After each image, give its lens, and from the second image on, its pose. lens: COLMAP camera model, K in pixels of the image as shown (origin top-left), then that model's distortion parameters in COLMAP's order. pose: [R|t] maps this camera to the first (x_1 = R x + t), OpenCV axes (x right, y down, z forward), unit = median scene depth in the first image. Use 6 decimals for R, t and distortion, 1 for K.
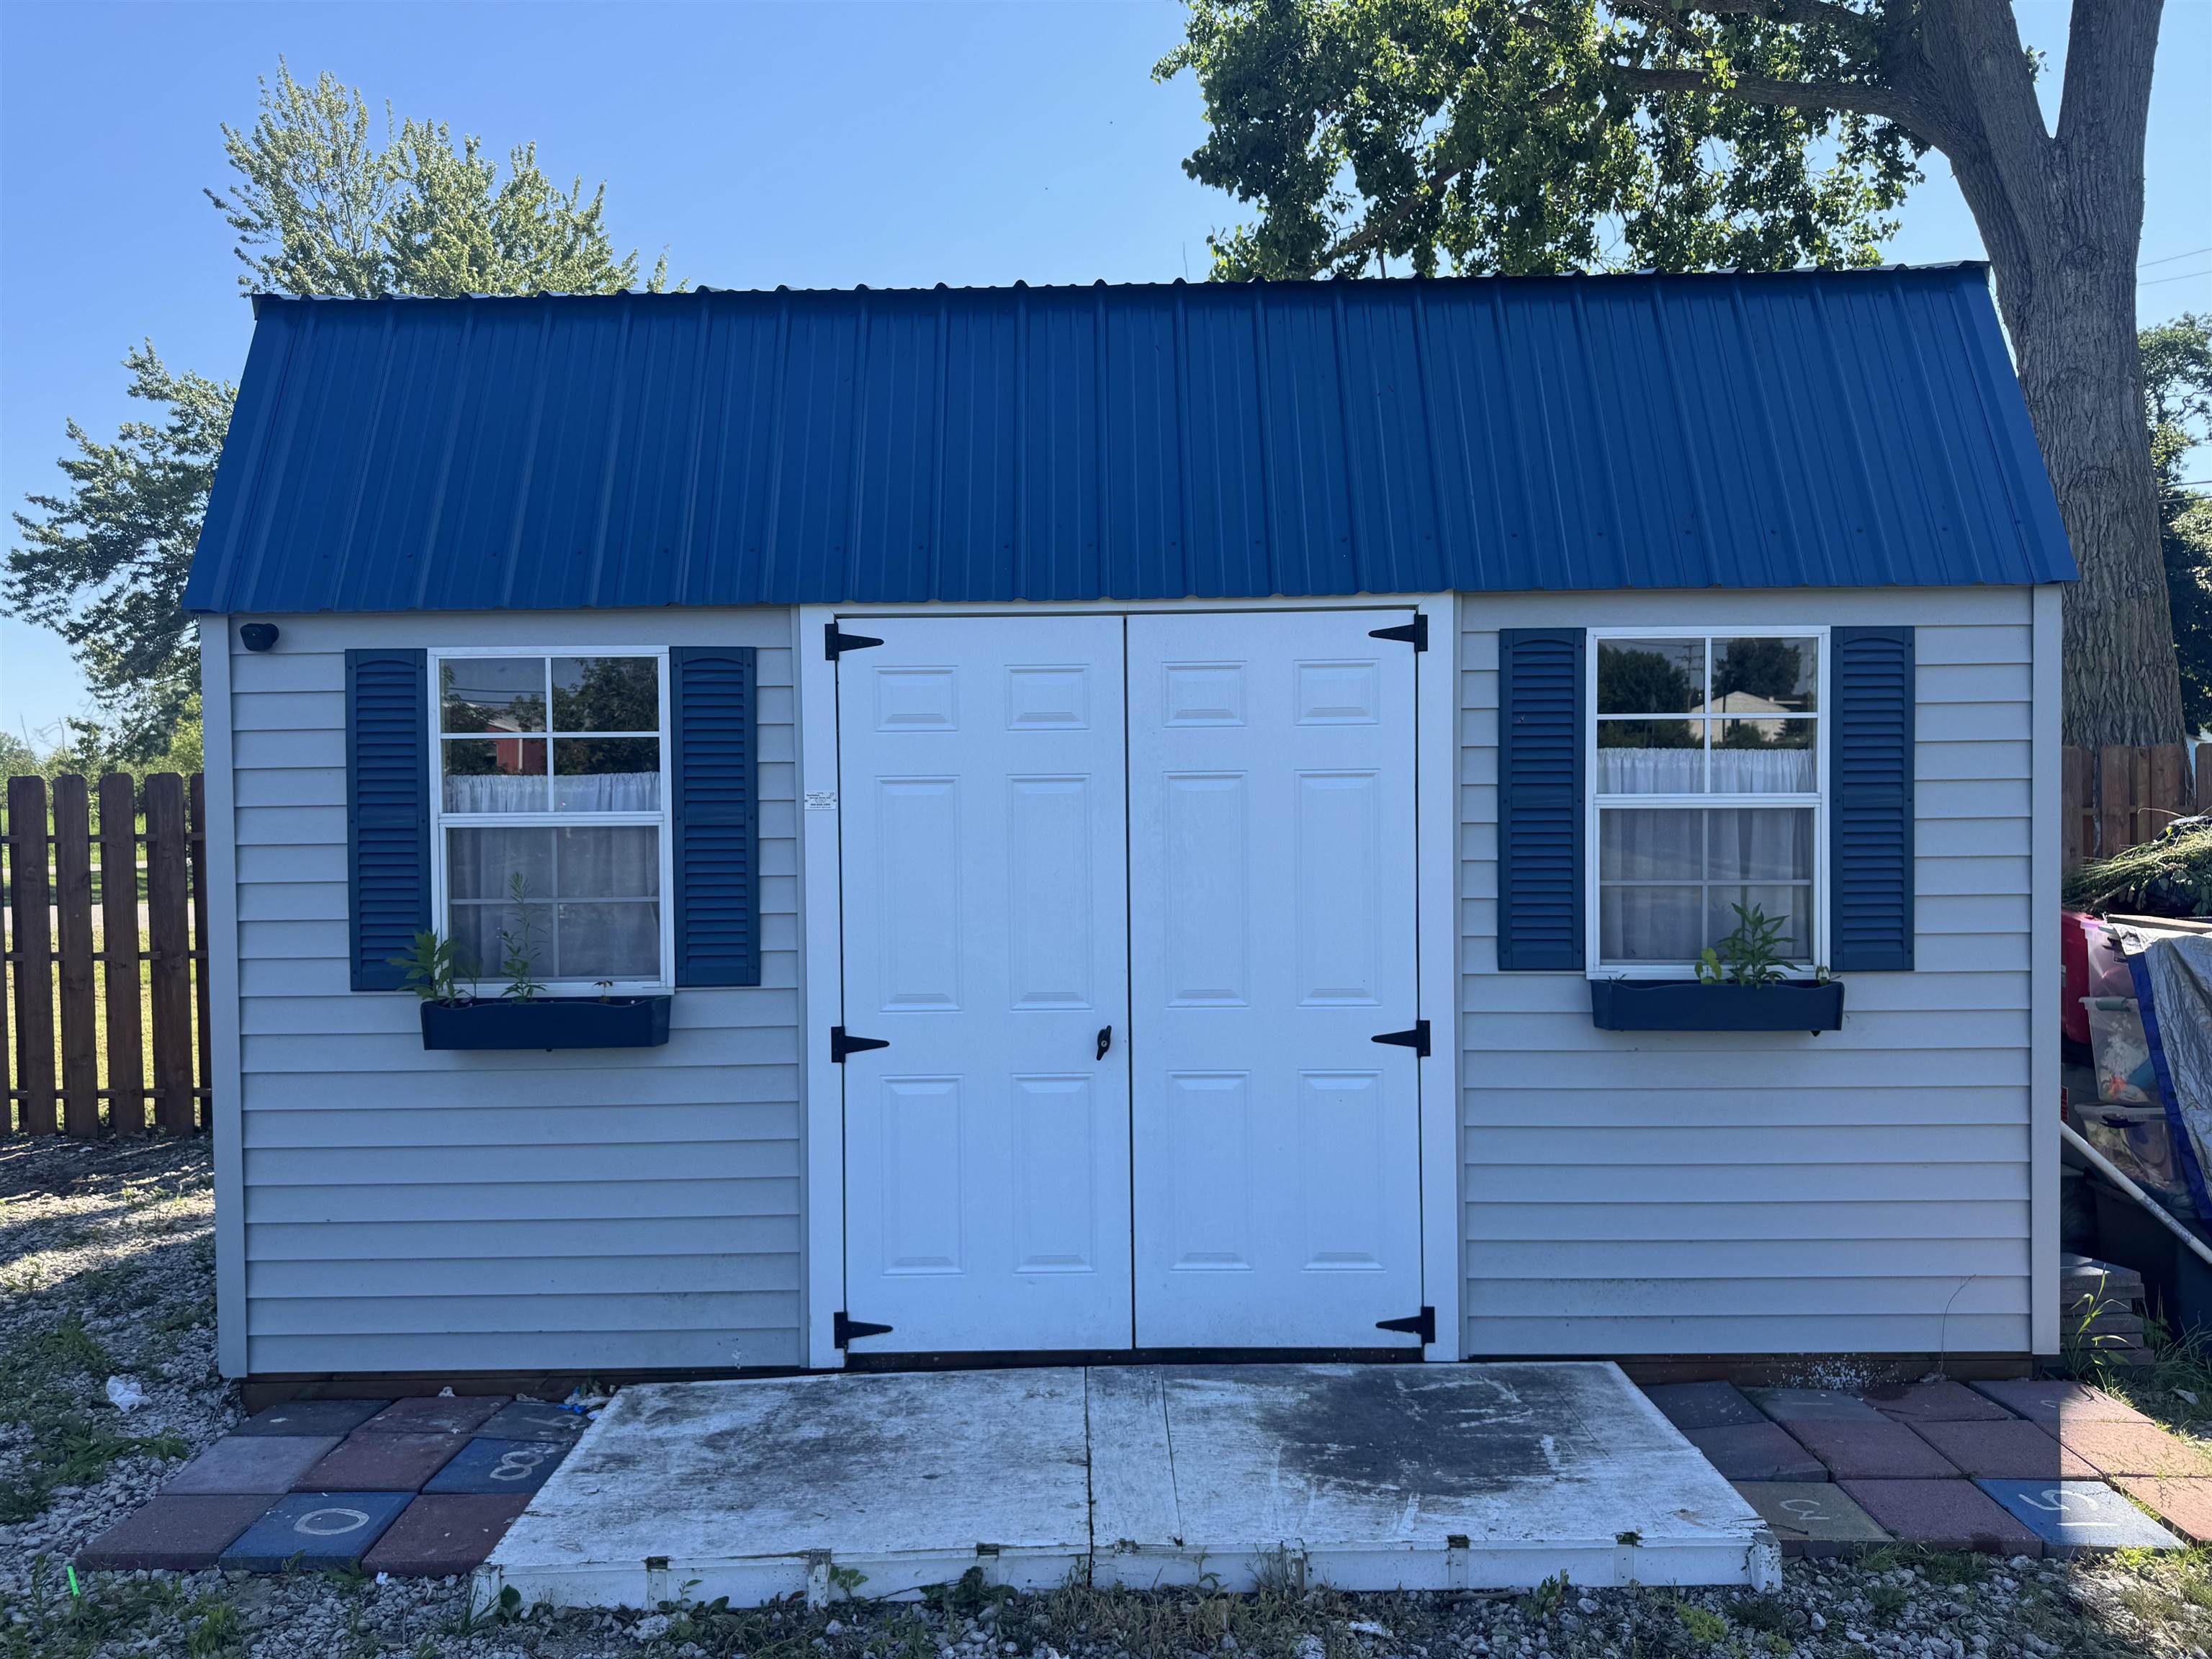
lens RADIAL K [[1562.2, 0, 1094.1], [0, 1562.2, 829.0], [0, 0, 1]] dist [0.037859, -0.048504]
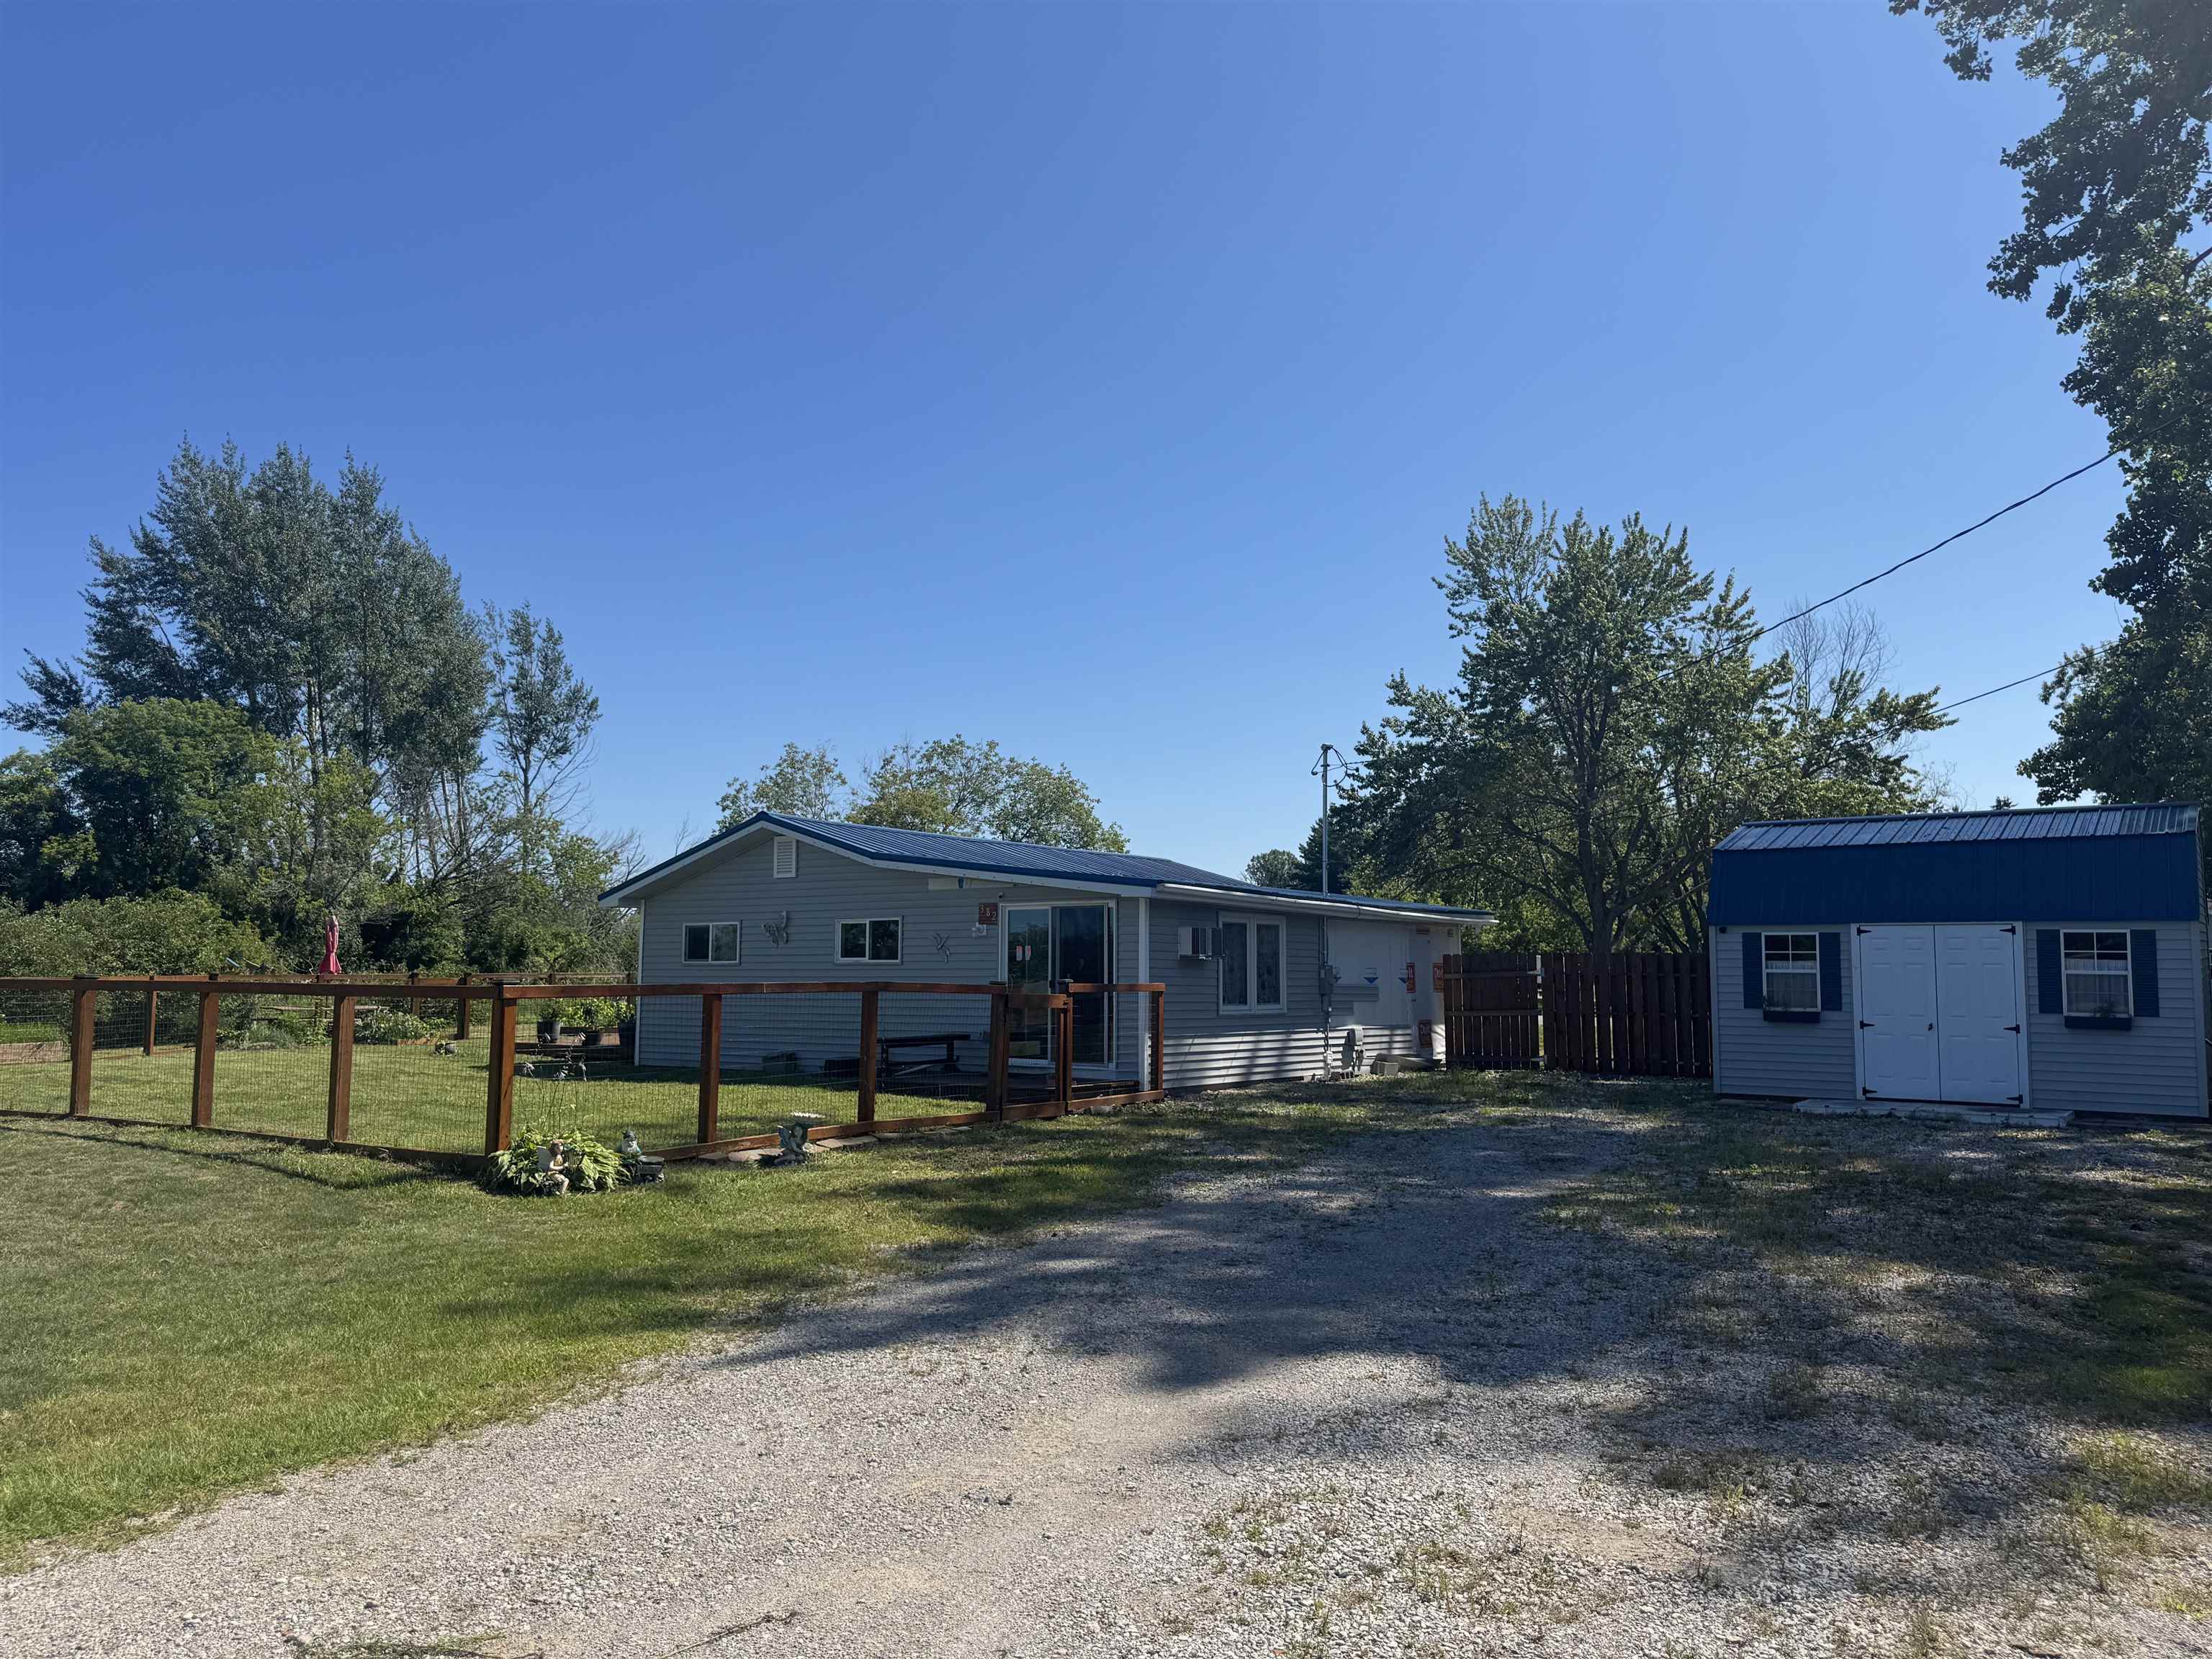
lens RADIAL K [[1562.2, 0, 1100.4], [0, 1562.2, 824.3], [0, 0, 1]] dist [0.037859, -0.048504]
pose [[0.812151, -0.032209, -0.582558, 0.677133], [-0.026860, 0.995352, -0.092478, 0.045049], [0.582829, 0.090754, 0.807511, -3.793500]]
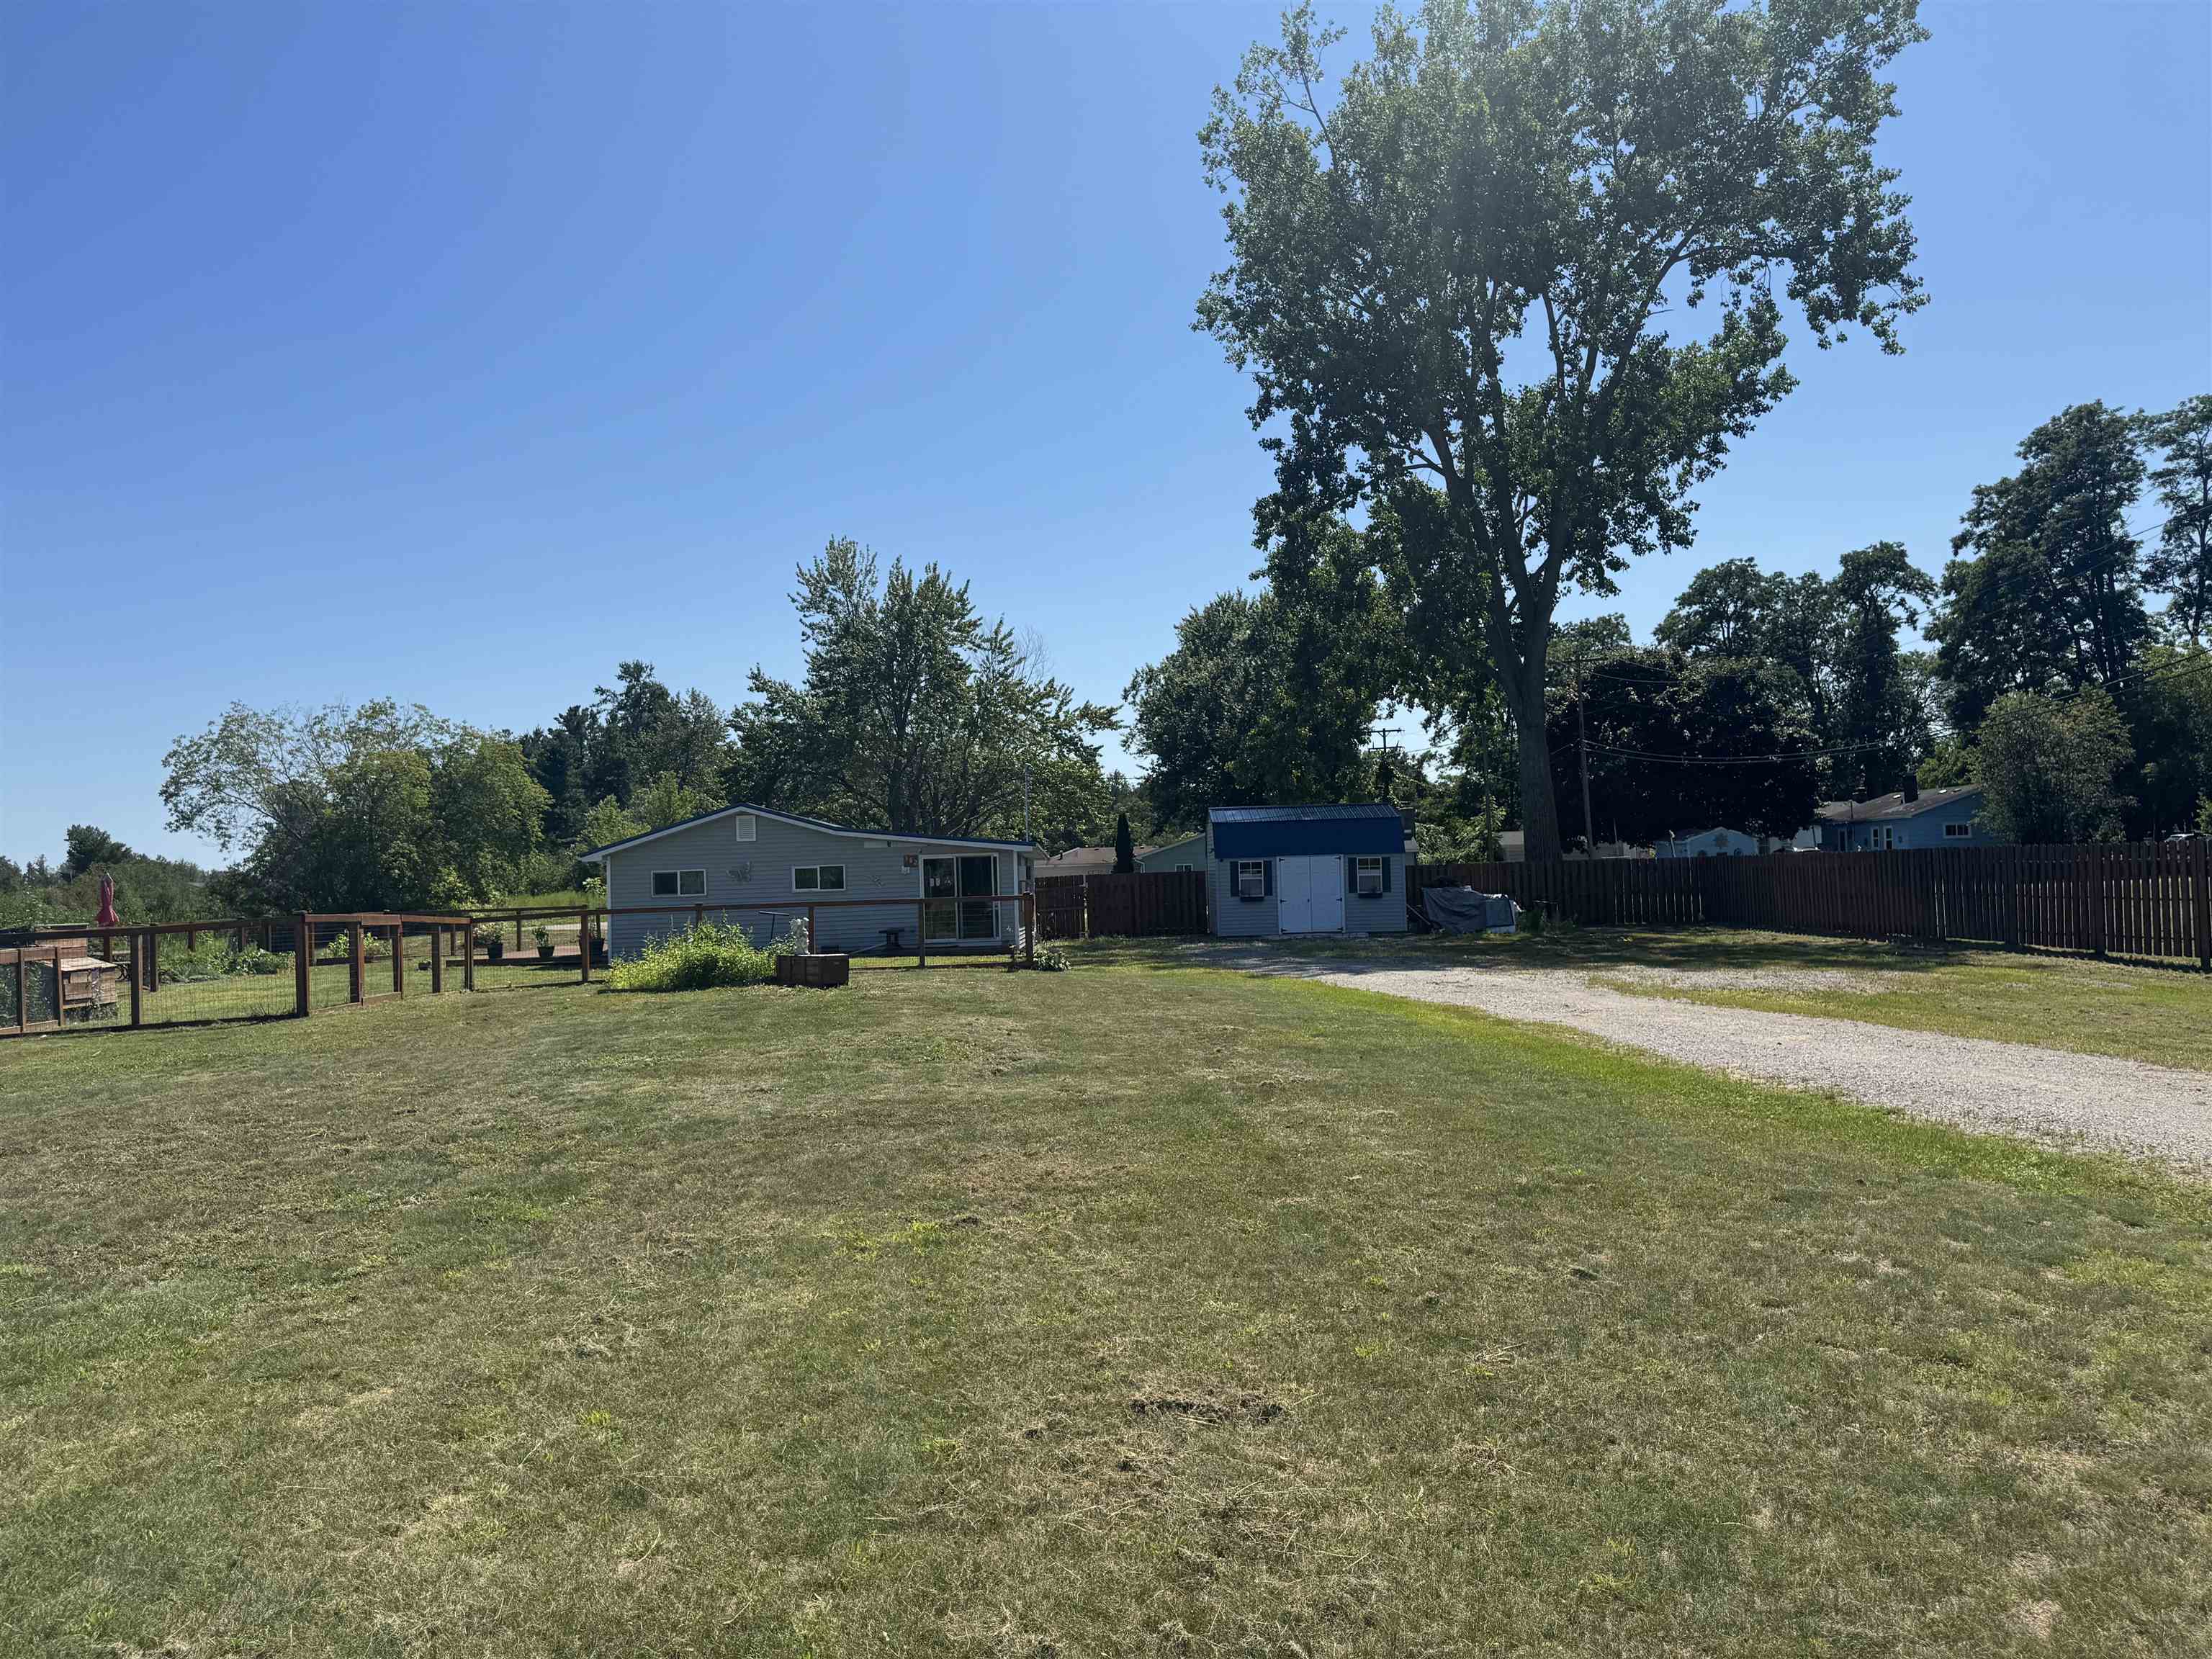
lens RADIAL K [[1562.2, 0, 1123.8], [0, 1562.2, 825.7], [0, 0, 1]] dist [0.037859, -0.048504]
pose [[0.999609, -0.014502, 0.023901, -1.366512], [0.015697, 0.998595, -0.050603, 0.144388], [-0.023133, 0.050958, 0.998433, -8.689741]]
